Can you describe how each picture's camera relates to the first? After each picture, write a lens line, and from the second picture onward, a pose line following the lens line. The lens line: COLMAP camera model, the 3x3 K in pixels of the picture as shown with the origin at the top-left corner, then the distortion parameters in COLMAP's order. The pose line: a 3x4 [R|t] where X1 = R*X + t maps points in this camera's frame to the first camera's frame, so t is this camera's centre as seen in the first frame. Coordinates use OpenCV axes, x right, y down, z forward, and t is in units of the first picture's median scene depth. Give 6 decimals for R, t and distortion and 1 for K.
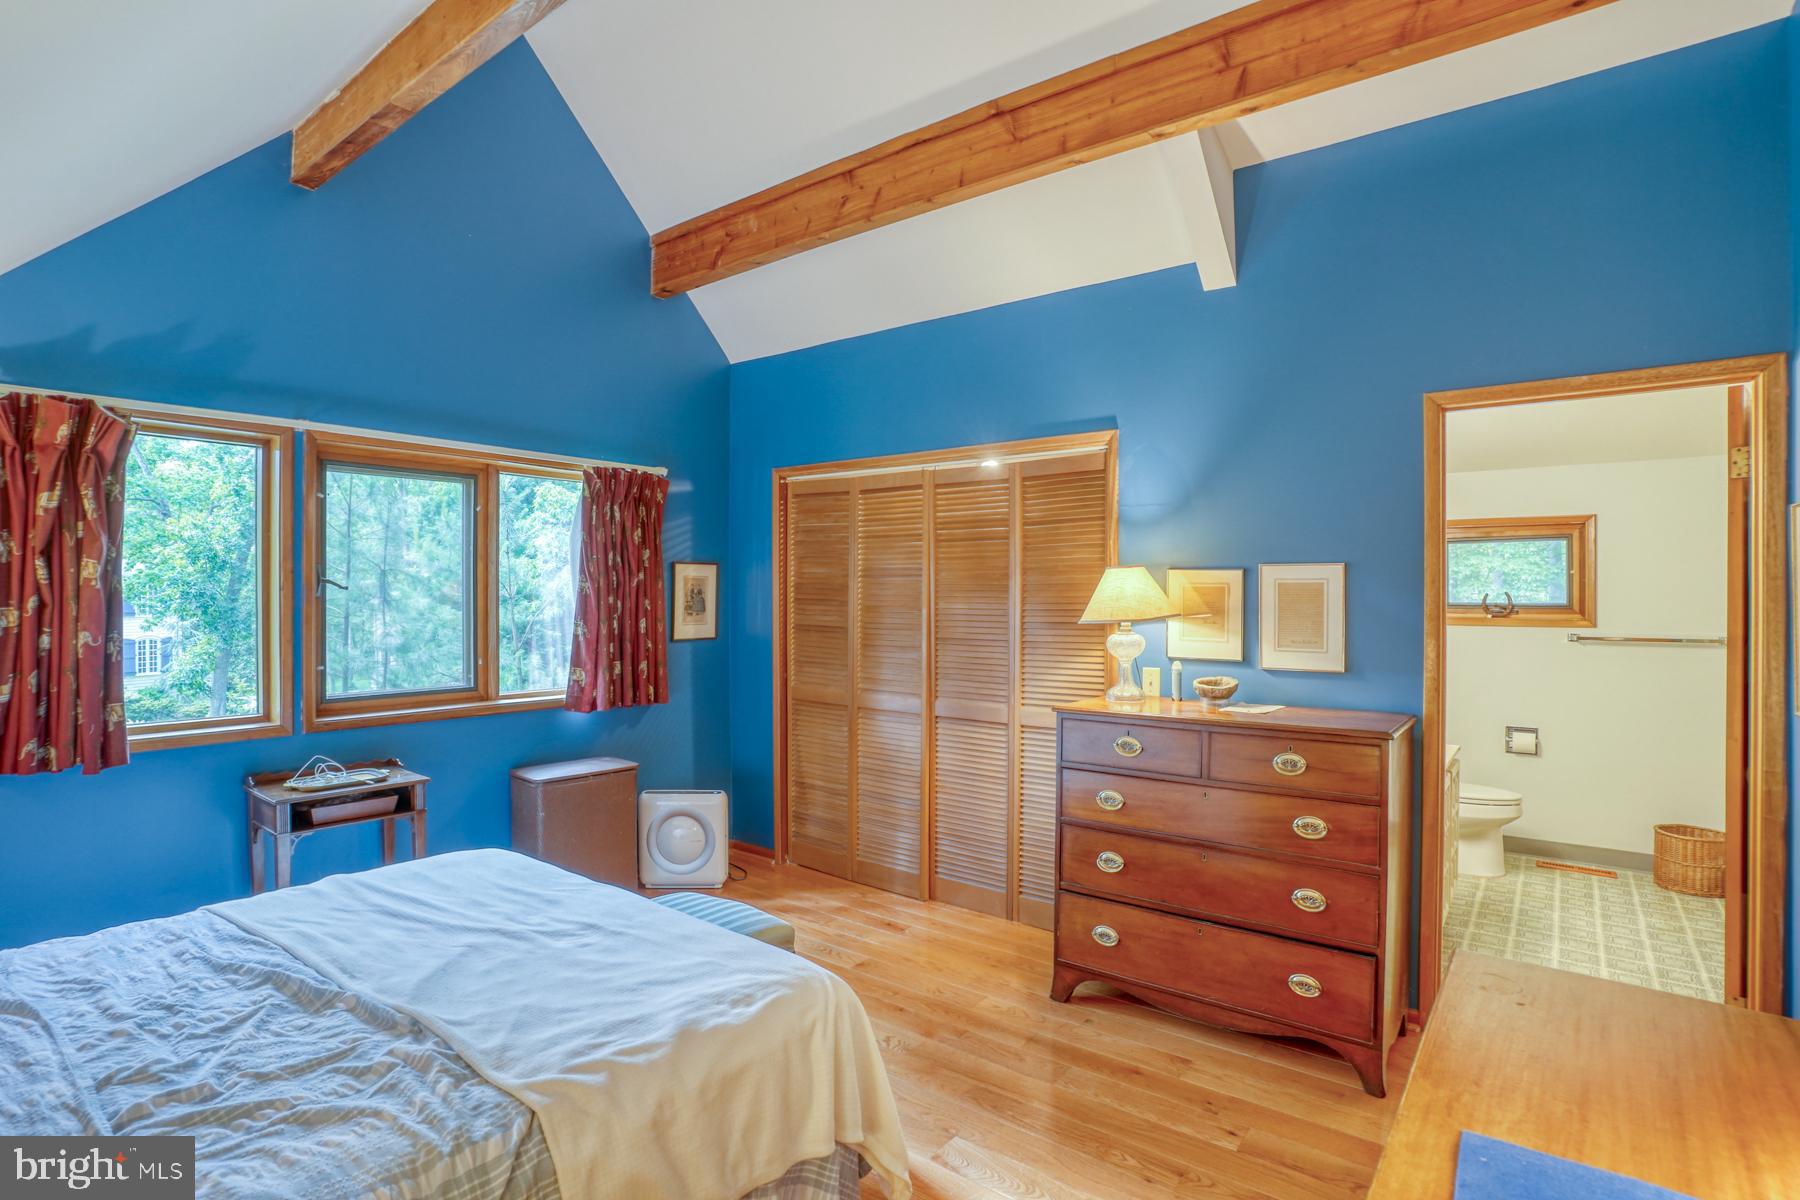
lens RADIAL K [[901.1, 0, 900.0], [0, 901.1, 600.0], [0, 0, 1]] dist [-0.086767, 0.039044]
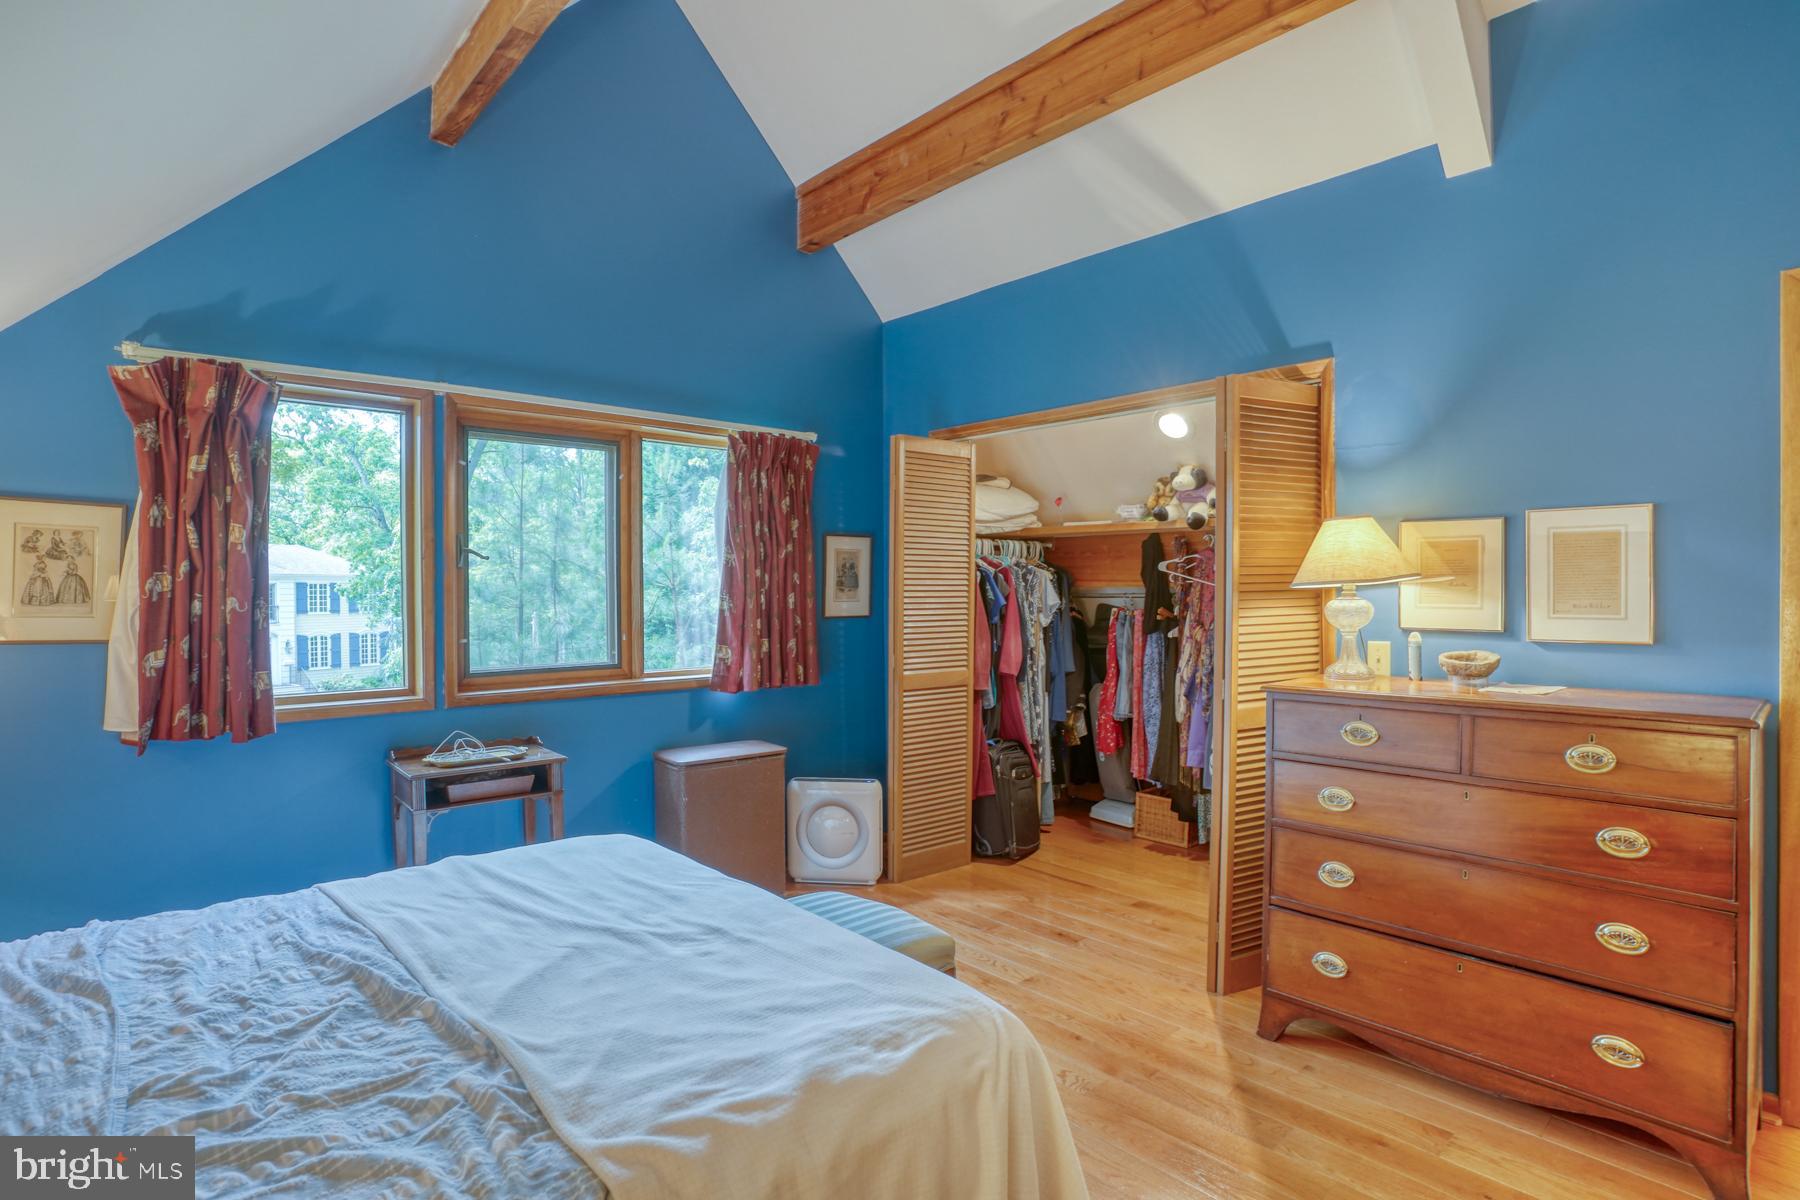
lens RADIAL K [[874.8, 0, 905.3], [0, 874.8, 597.4], [0, 0, 1]] dist [-0.080808, 0.036346]
pose [[0.985707, -0.006227, -0.168356, -0.023439], [0.005230, 0.999966, -0.006360, 0.045340], [0.168390, 0.005389, 0.985706, 0.171065]]
